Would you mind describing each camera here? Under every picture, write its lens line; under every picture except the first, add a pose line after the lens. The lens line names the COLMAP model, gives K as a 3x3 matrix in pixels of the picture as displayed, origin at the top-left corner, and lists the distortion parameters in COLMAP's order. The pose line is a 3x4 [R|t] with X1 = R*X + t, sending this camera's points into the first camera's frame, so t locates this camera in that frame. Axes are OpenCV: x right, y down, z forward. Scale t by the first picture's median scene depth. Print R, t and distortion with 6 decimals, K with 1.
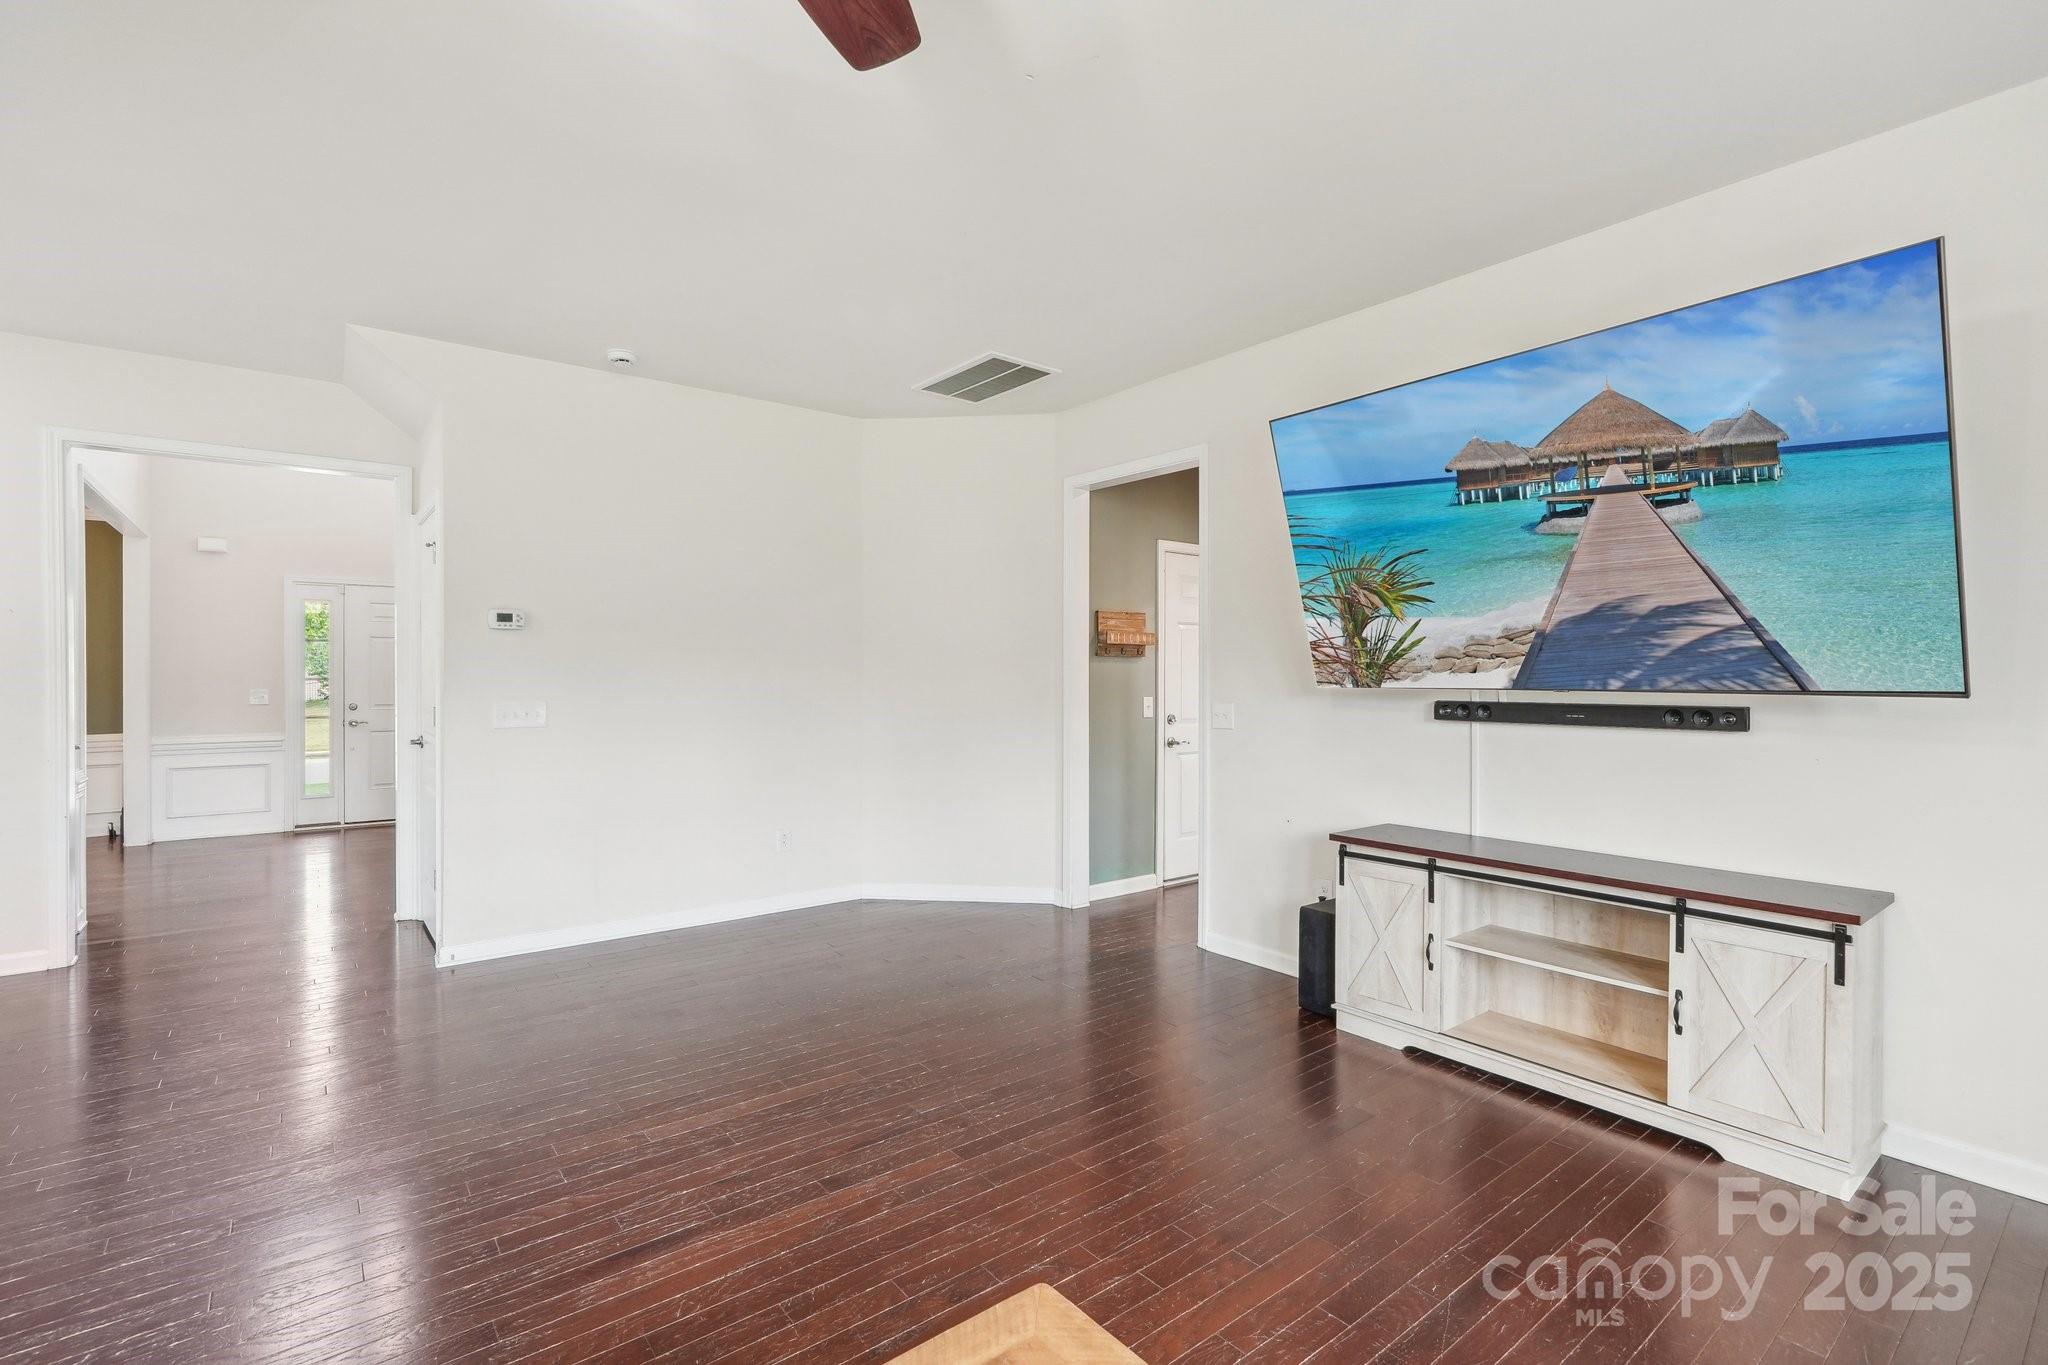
lens RADIAL K [[931.1, 0, 1024.4], [0, 931.1, 680.4], [0, 0, 1]] dist [-0.008071, -0.000019]
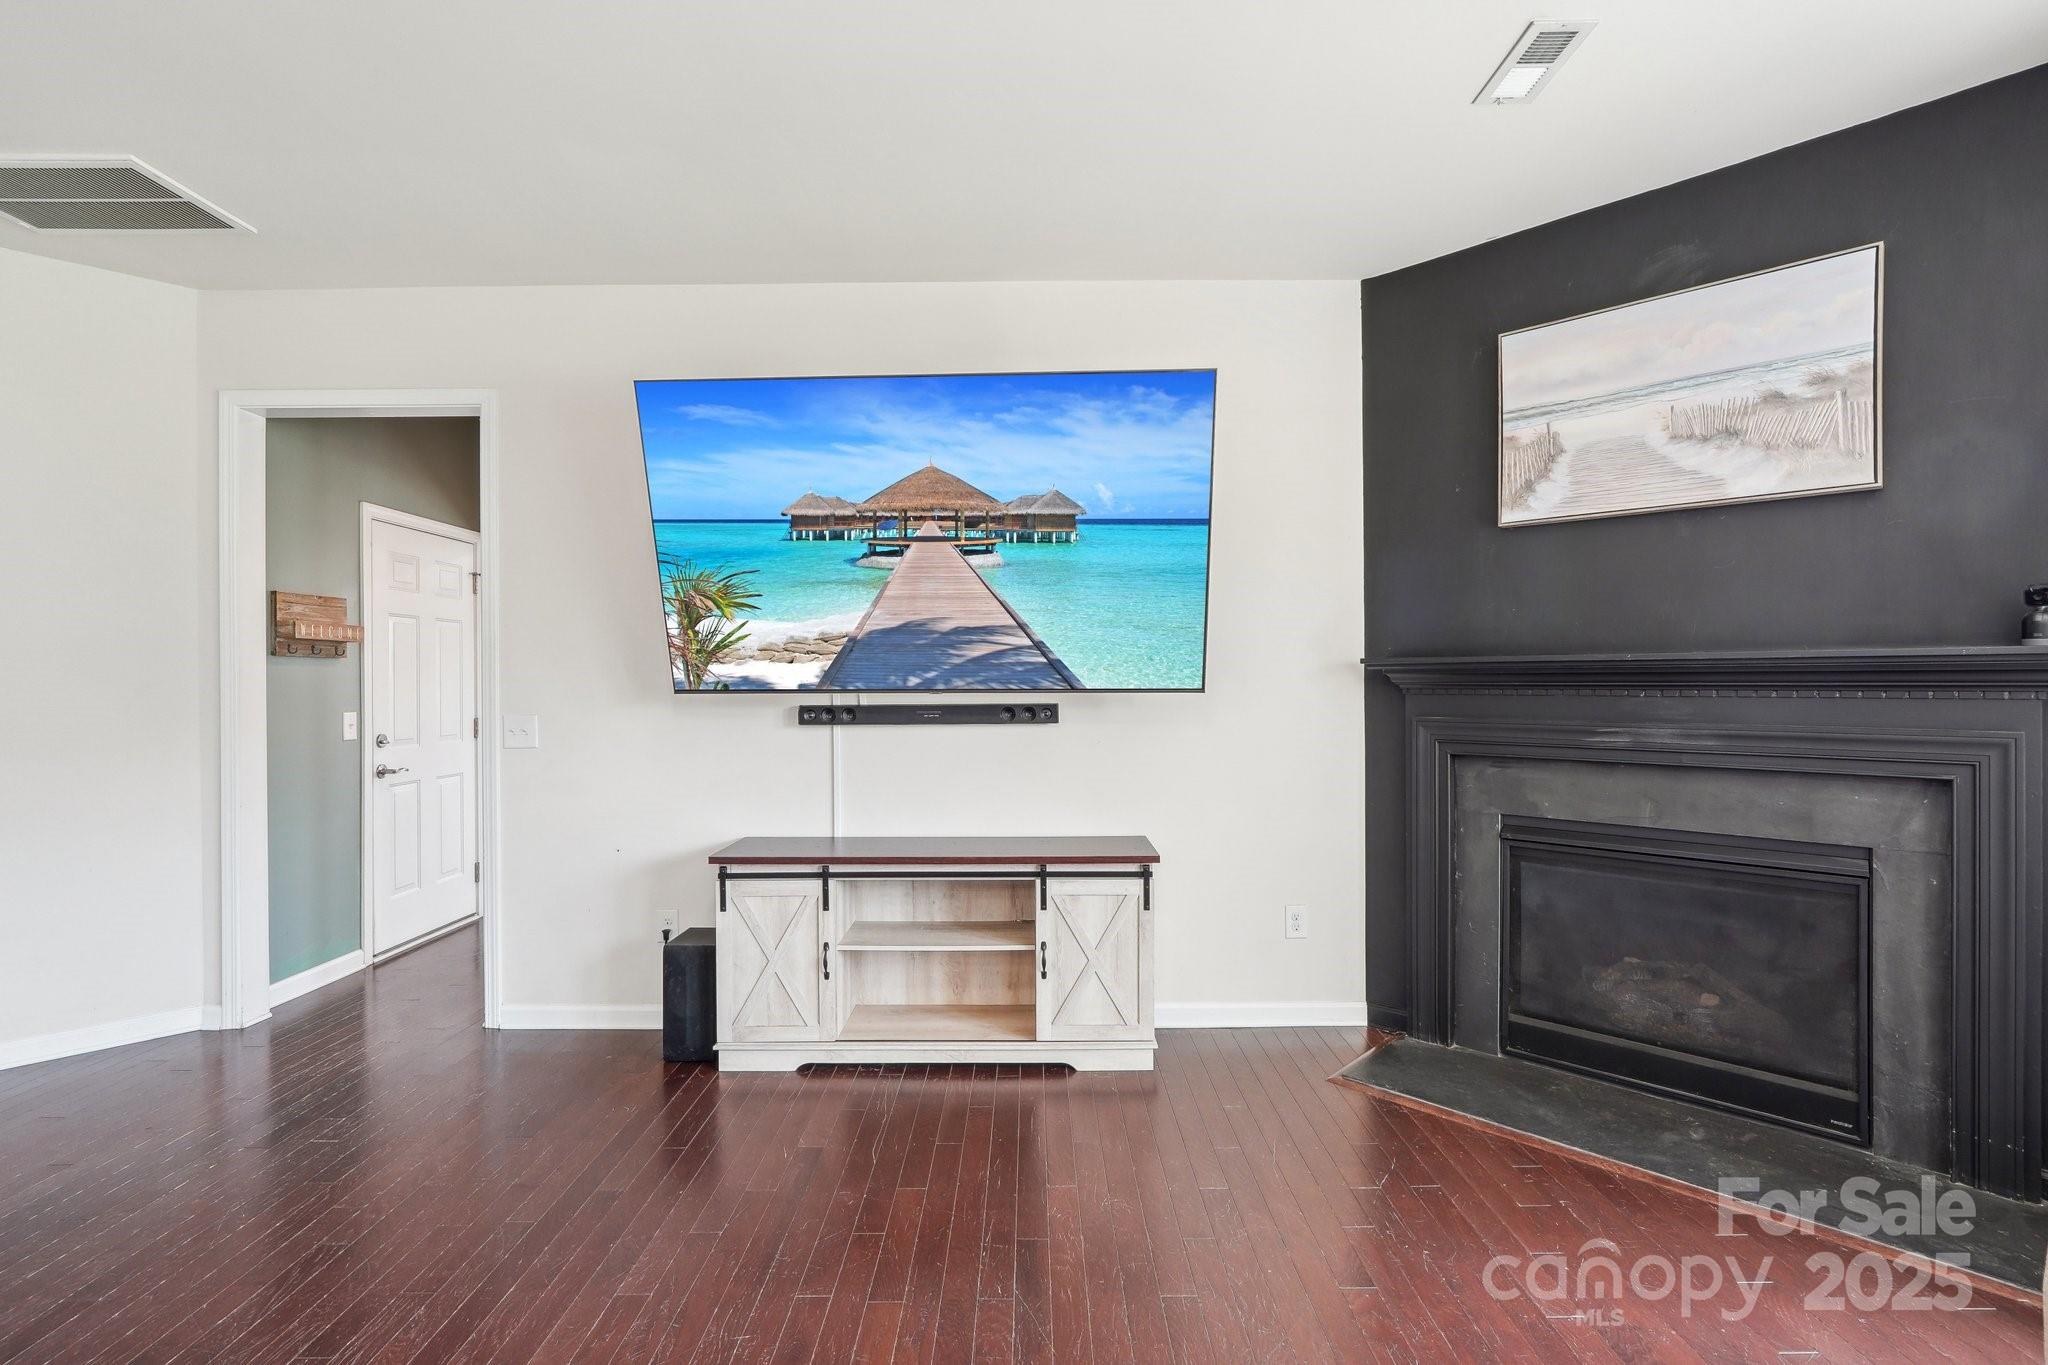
lens RADIAL K [[931.1, 0, 1022.4], [0, 931.1, 679.9], [0, 0, 1]] dist [-0.008071, -0.000019]
pose [[0.619622, -0.003344, 0.784893, -0.194528], [0.010225, 0.999940, -0.003812, 0.000754], [-0.784834, 0.010388, 0.619620, 0.211519]]
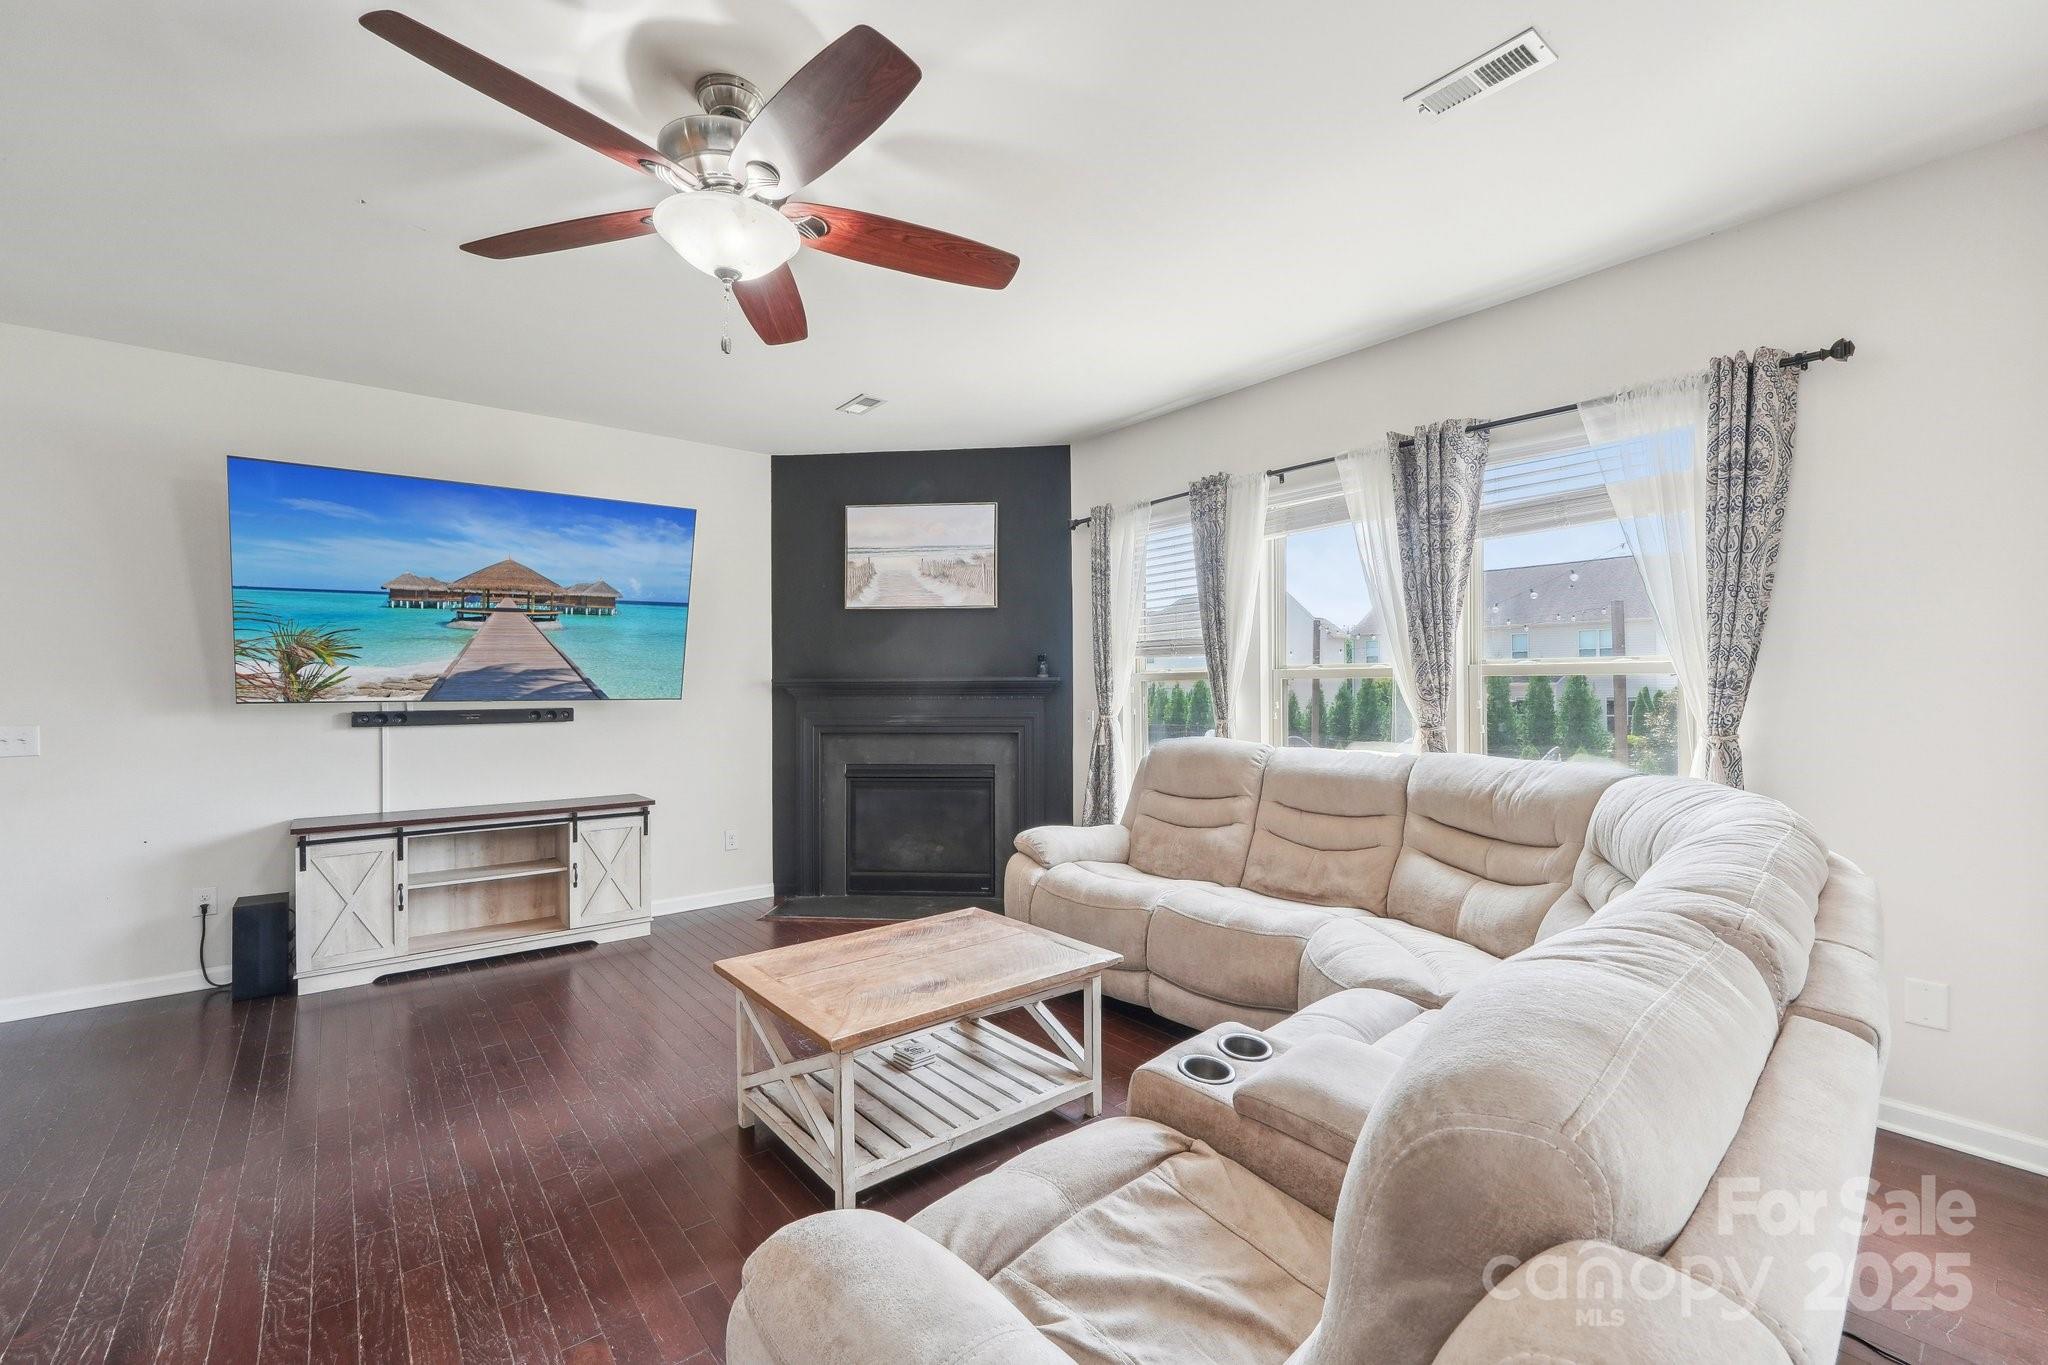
lens RADIAL K [[864.8, 0, 1026.5], [0, 864.8, 682.0], [0, 0, 1]] dist [-0.016763, 0.007306]
pose [[-0.018860, 0.008011, 0.999790, -0.781657], [0.011844, 0.999900, -0.007789, 0.001083], [-0.999752, 0.011695, -0.018953, 0.106258]]
